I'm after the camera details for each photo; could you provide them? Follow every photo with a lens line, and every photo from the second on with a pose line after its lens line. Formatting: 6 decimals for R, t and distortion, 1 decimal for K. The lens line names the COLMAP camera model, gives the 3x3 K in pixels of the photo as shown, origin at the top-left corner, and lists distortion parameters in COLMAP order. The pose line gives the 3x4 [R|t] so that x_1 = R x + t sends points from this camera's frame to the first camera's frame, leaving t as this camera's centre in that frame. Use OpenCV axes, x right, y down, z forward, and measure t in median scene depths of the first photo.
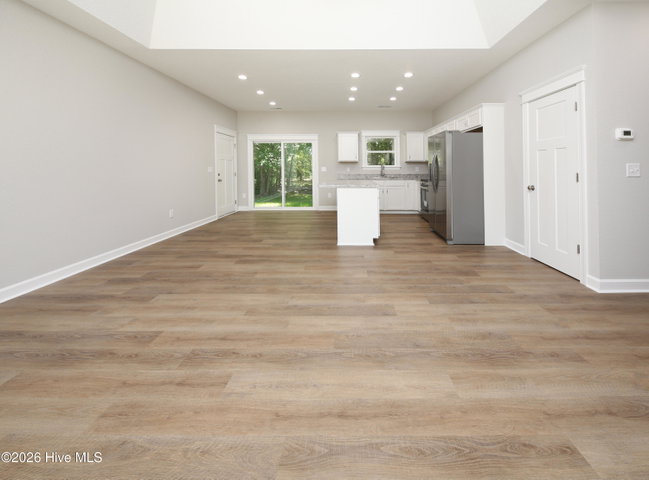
lens RADIAL K [[256.4, 0, 354.3], [0, 256.4, 195.4], [0, 0, 1]] dist [-0.001468, -0.000698]
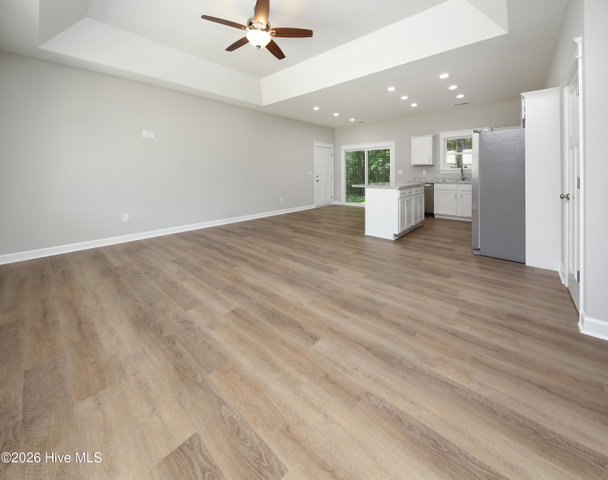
lens RADIAL K [[246.6, 0, 293.2], [0, 246.6, 171.7], [0, 0, 1]] dist [-0.003691, -0.000375]
pose [[0.717496, -0.001207, -0.696561, 0.351867], [-0.071951, 0.994521, -0.075836, 0.007569], [0.692836, 0.104530, 0.713478, -0.070359]]
